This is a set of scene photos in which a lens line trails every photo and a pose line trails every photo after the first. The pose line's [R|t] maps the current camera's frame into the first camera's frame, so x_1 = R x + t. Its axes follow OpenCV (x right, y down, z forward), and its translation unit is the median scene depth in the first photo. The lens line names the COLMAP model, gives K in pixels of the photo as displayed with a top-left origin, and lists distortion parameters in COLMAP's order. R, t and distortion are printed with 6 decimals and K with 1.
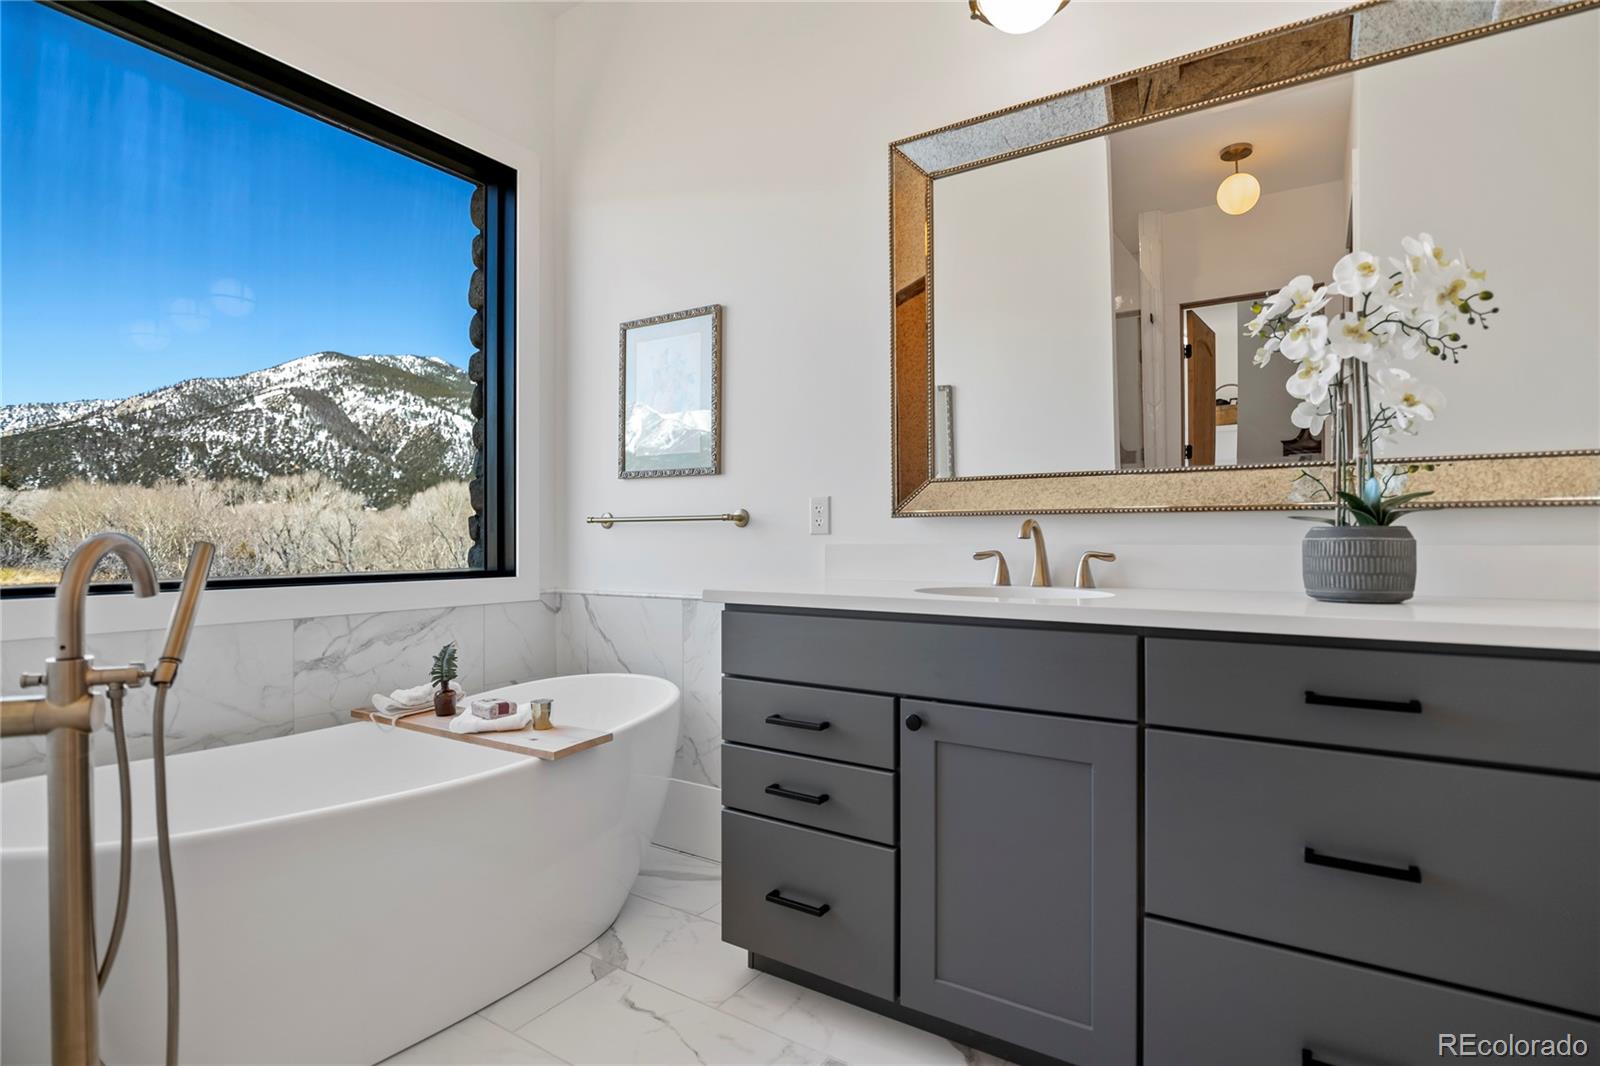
lens RADIAL K [[783.5, 0, 807.3], [0, 783.5, 534.4], [0, 0, 1]] dist [-0.016072, -0.000940]
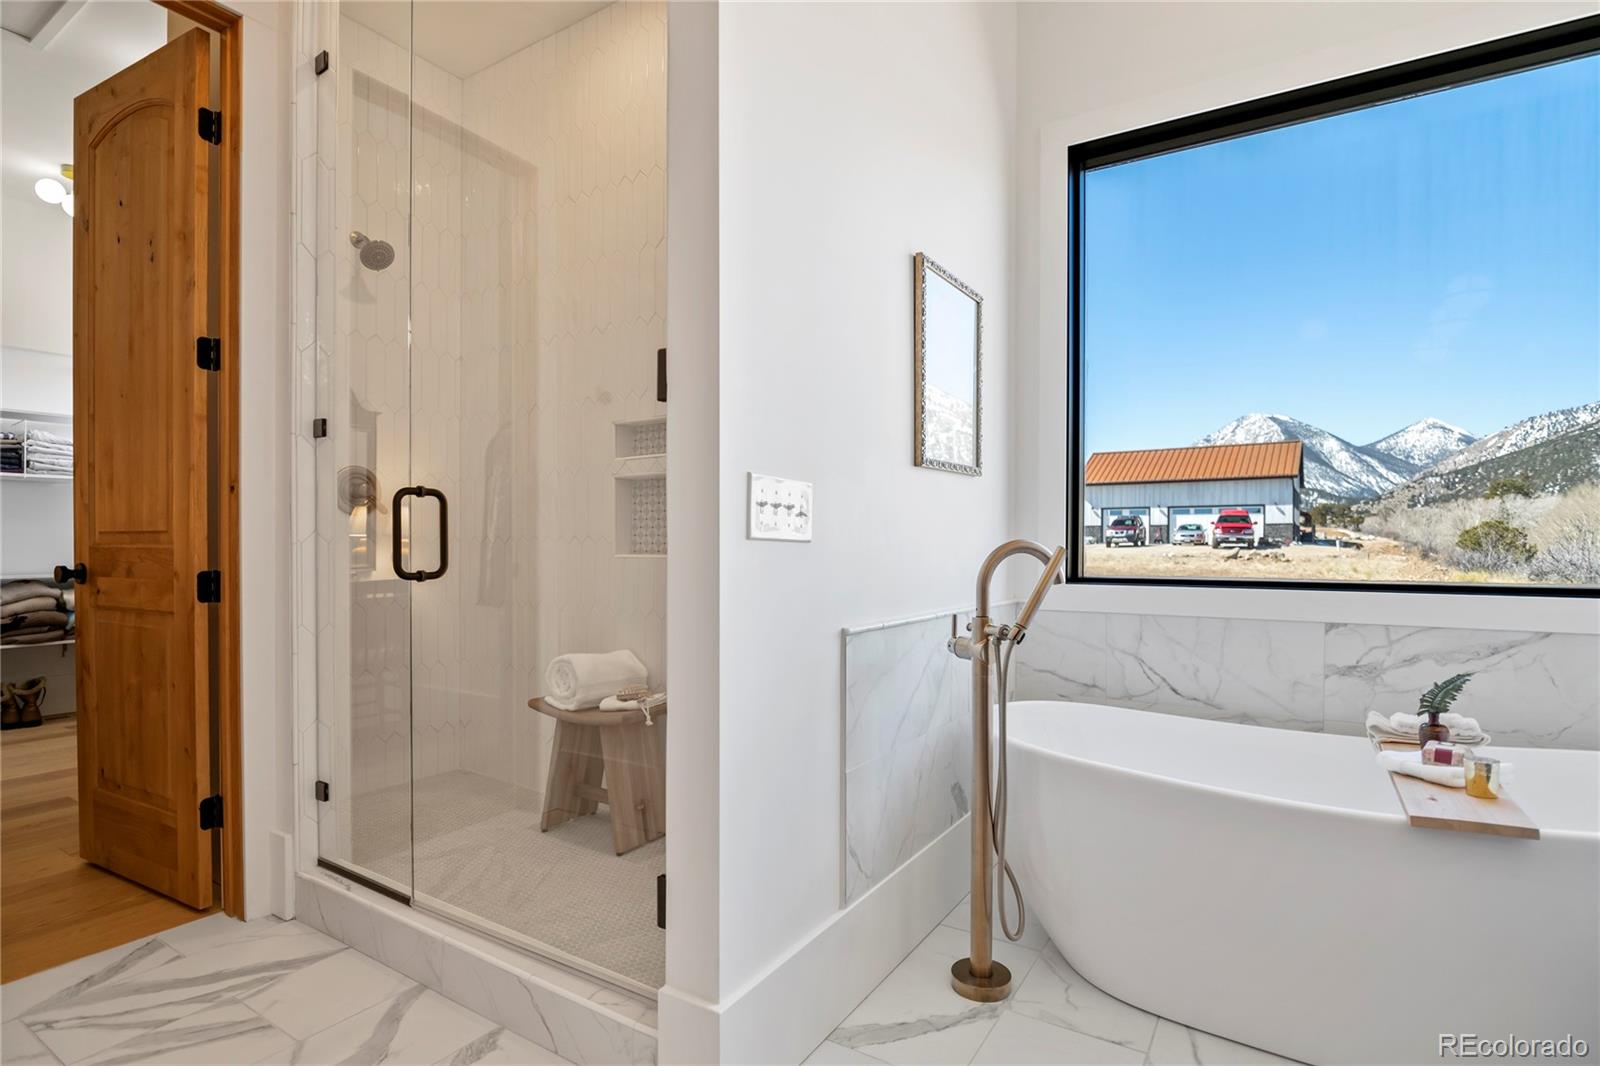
lens RADIAL K [[783.5, 0, 805.3], [0, 783.5, 540.8], [0, 0, 1]] dist [-0.016072, -0.000940]
pose [[0.017596, -0.003539, -0.999839, 0.350168], [0.003925, 0.999986, -0.003470, 0.002139], [0.999837, -0.003864, 0.017610, 0.296277]]
